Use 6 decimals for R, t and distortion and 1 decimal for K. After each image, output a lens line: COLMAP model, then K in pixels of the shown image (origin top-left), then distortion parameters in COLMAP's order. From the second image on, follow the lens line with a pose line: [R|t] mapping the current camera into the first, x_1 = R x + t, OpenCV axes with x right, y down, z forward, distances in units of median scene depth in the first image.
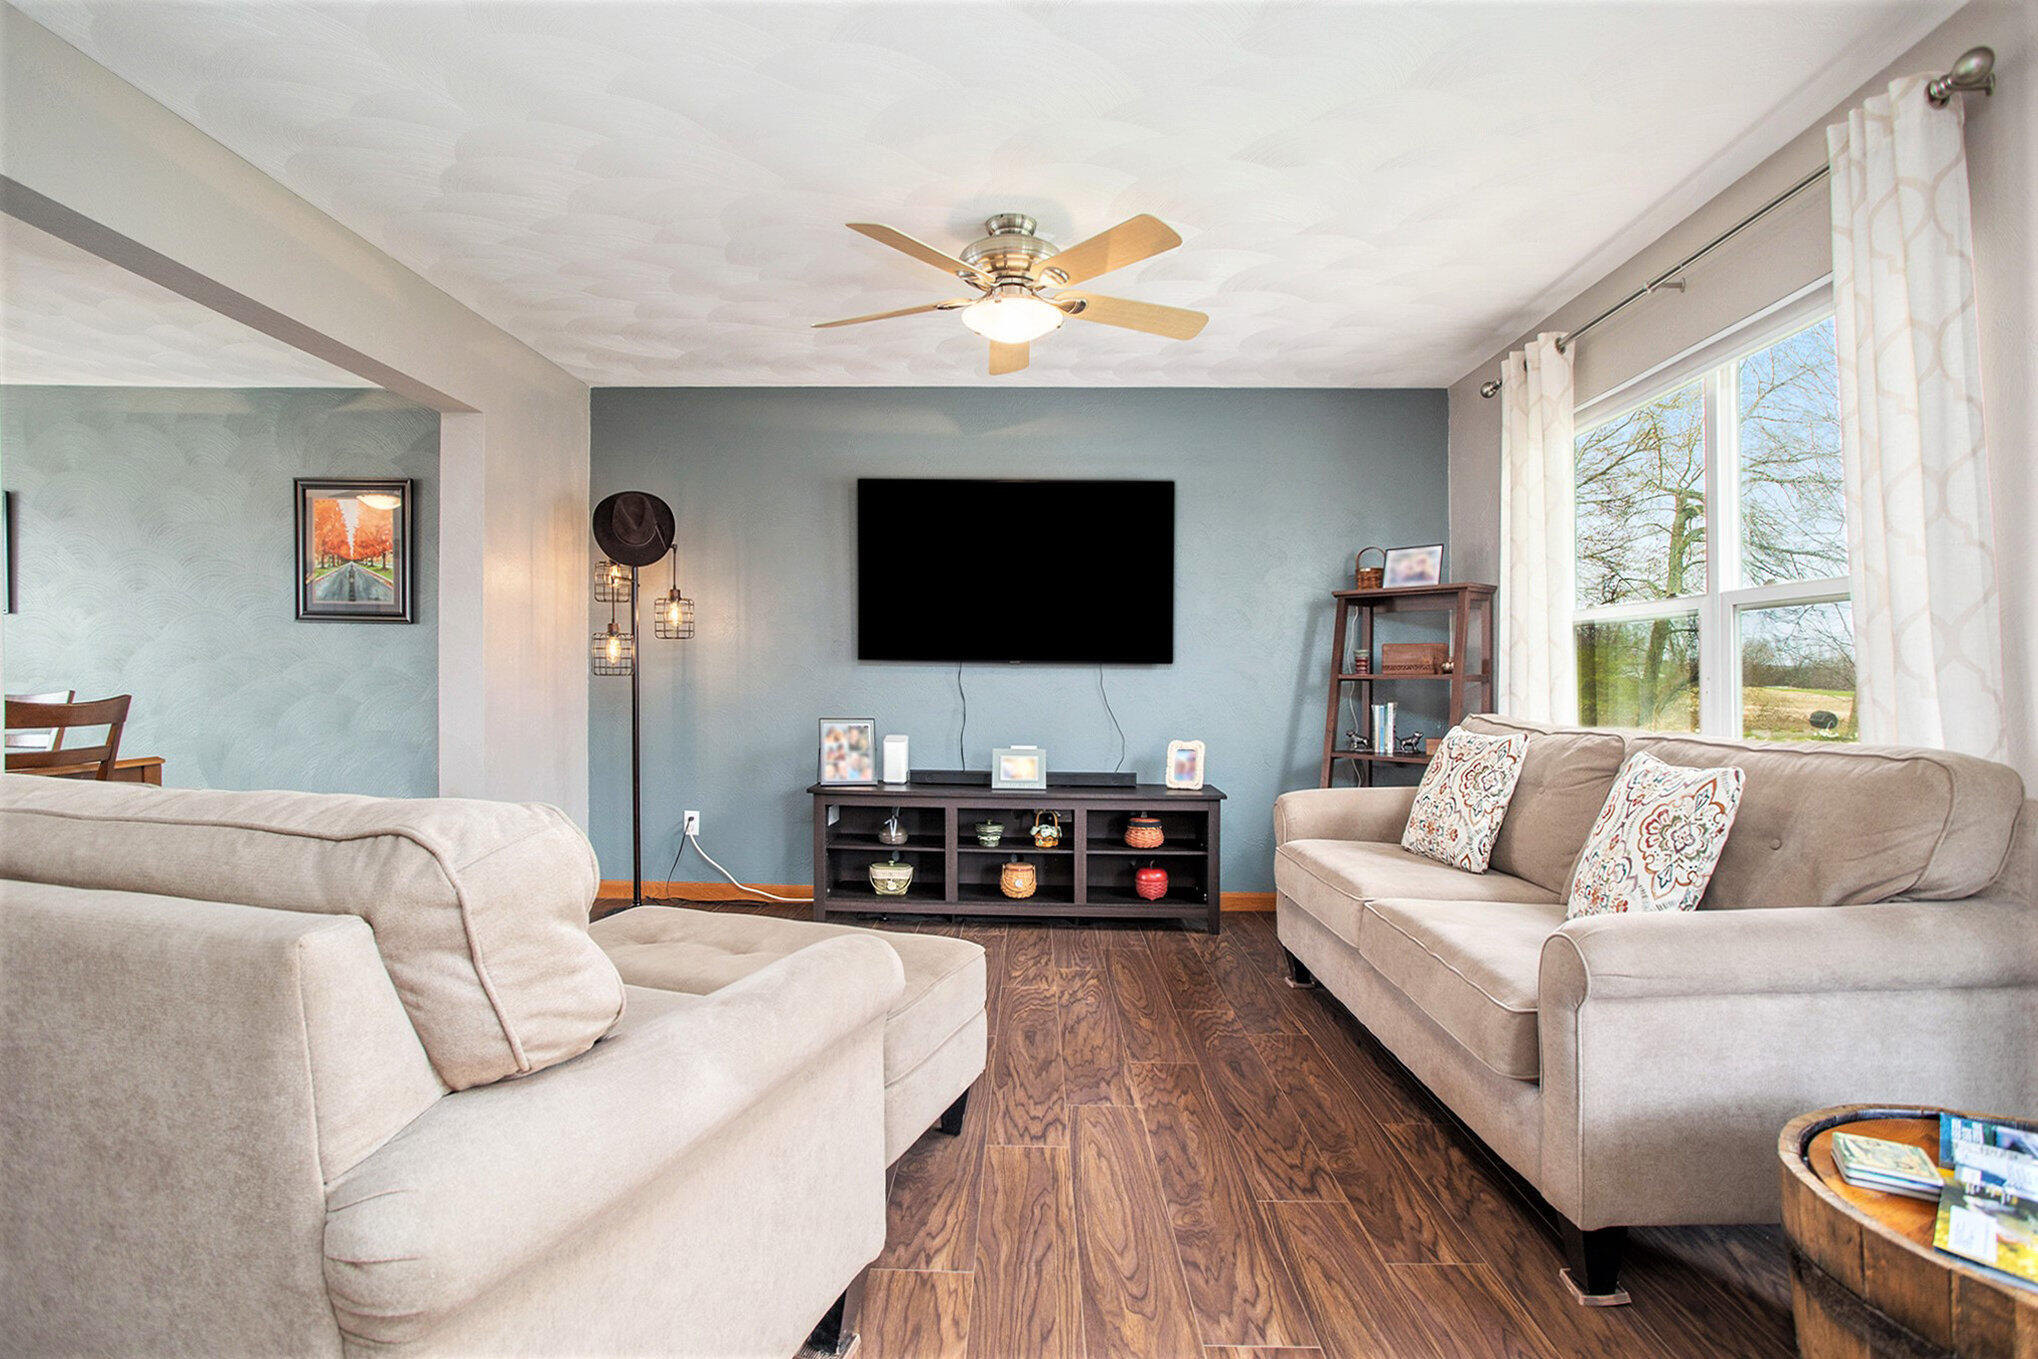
lens RADIAL K [[995.5, 0, 1002.2], [0, 995.5, 691.2], [0, 0, 1]] dist [-0.053619, 0.005752]
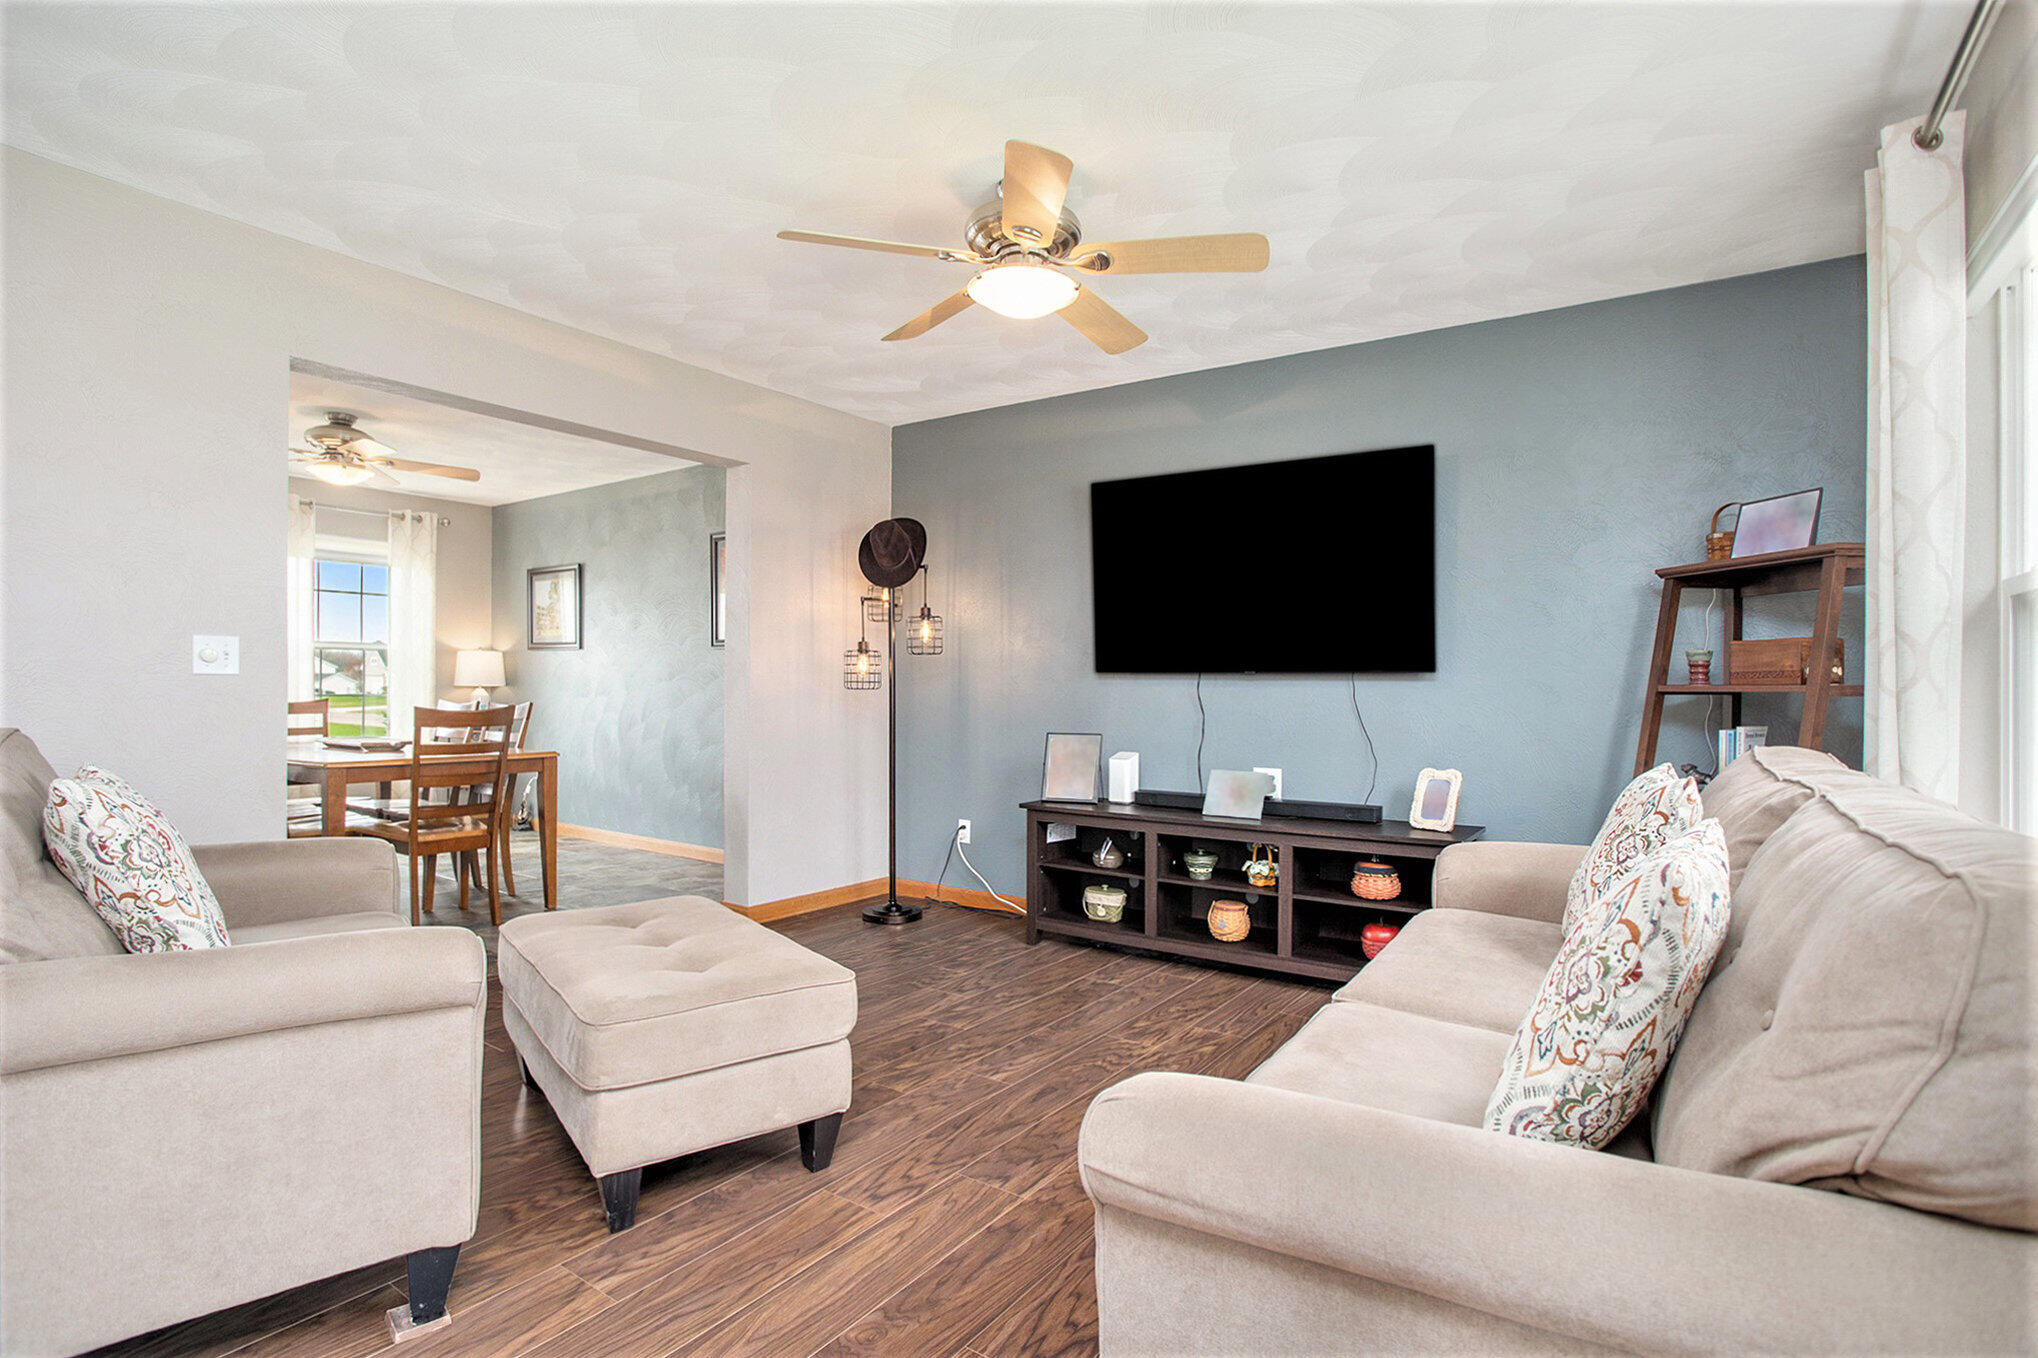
lens RADIAL K [[995.5, 0, 1043.2], [0, 995.5, 707.7], [0, 0, 1]] dist [-0.053619, 0.005752]
pose [[0.845048, 0.006542, -0.534650, 0.346135], [-0.004737, 0.999978, 0.004748, -0.002009], [0.534669, -0.001480, 0.845060, 0.170037]]
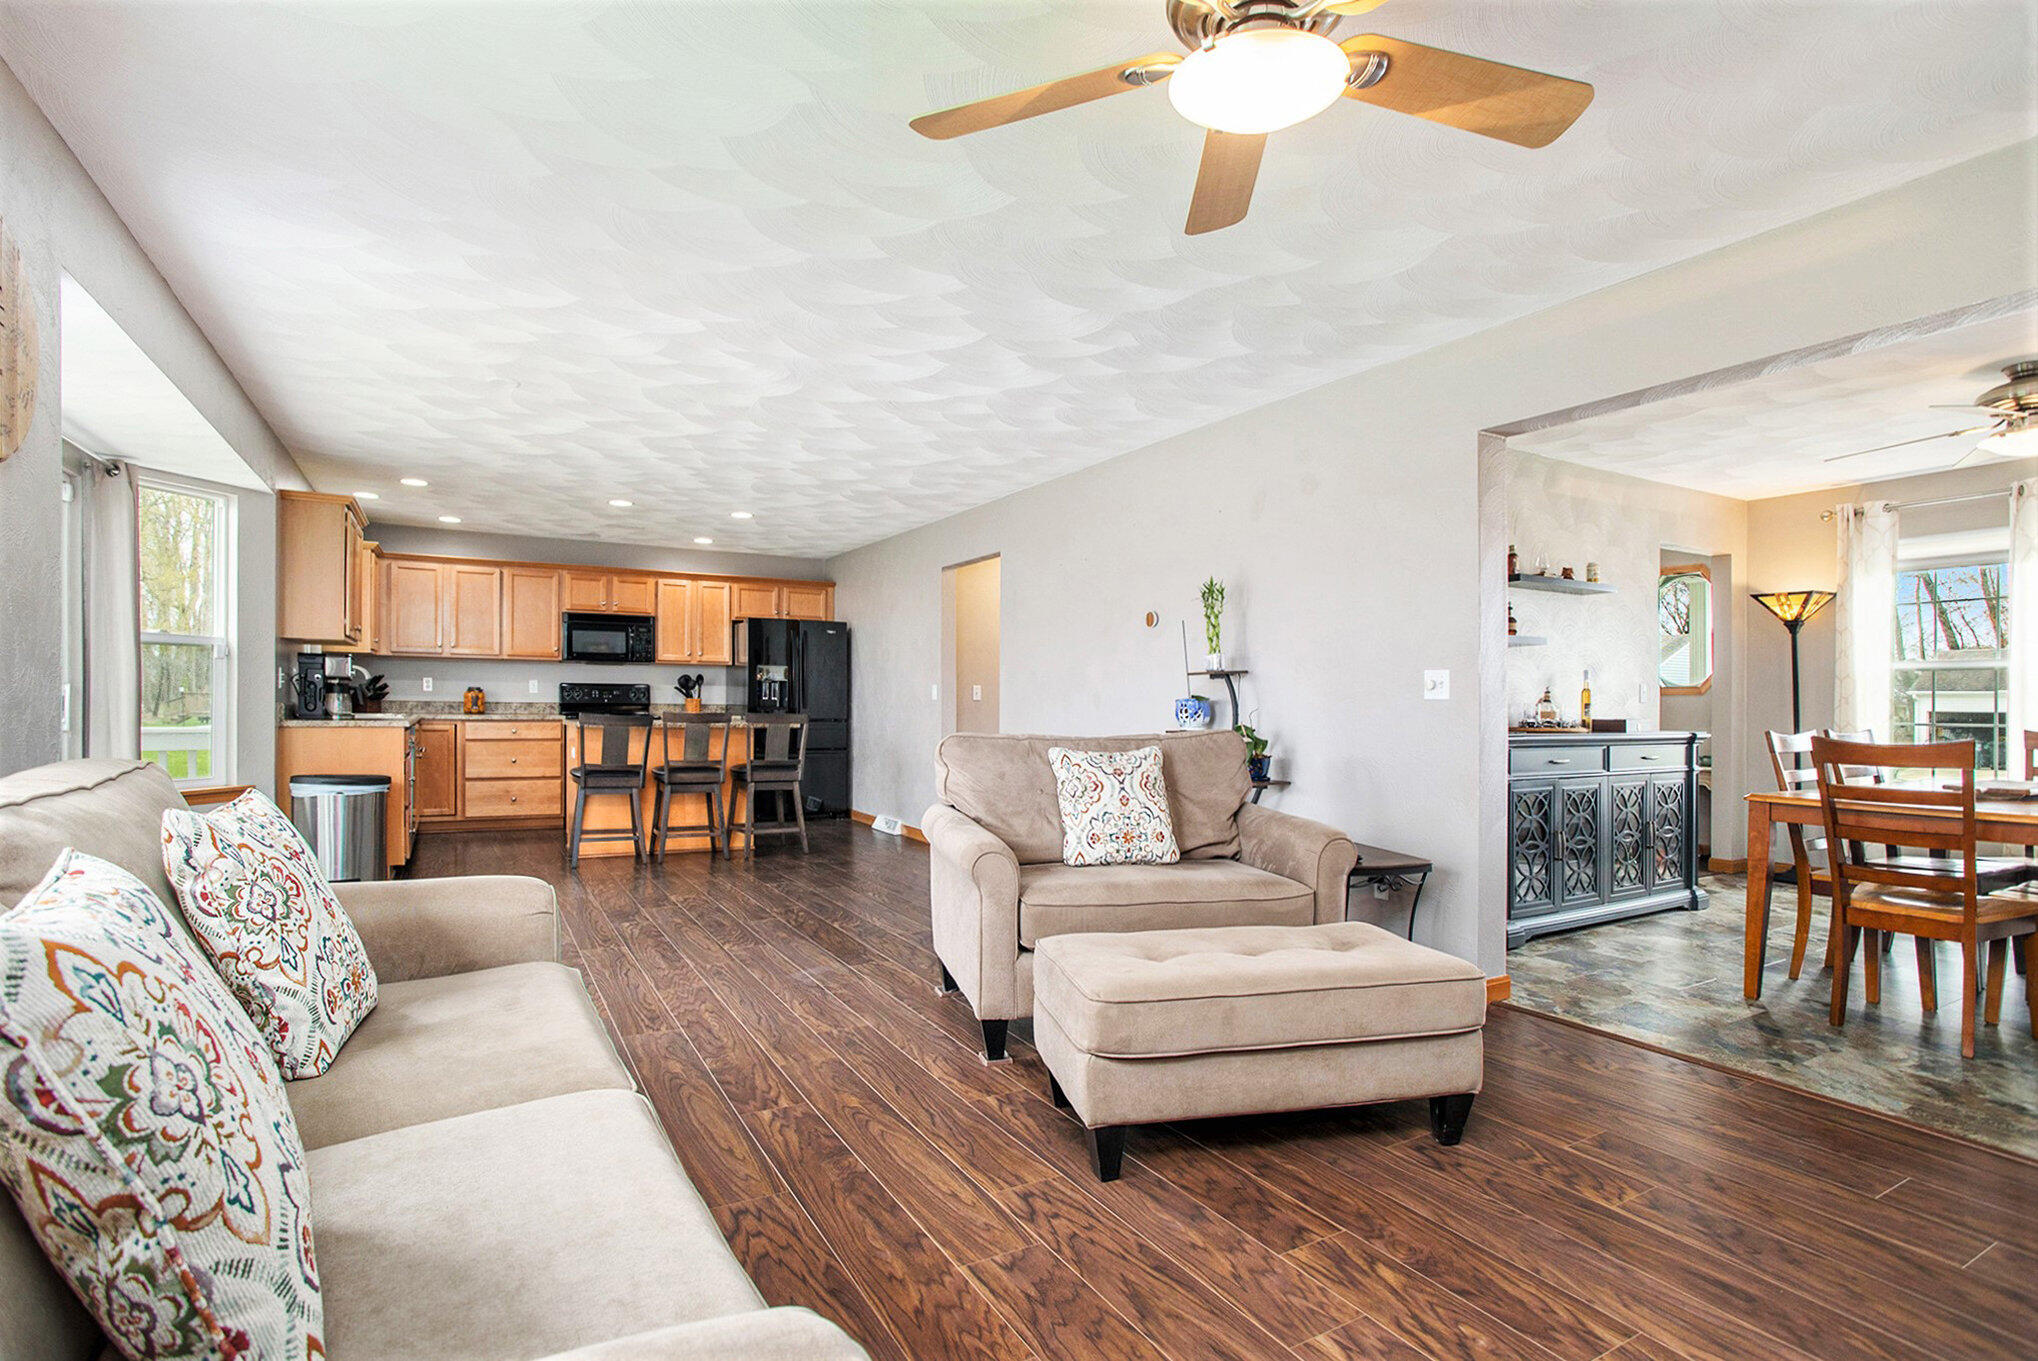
lens RADIAL K [[995.5, 0, 996.2], [0, 995.5, 710.2], [0, 0, 1]] dist [-0.053619, 0.005752]
pose [[-0.864314, -0.014278, -0.502750, 0.288426], [-0.023795, 0.999638, 0.012519, -0.010976], [0.502390, 0.022784, -0.864341, 0.953817]]
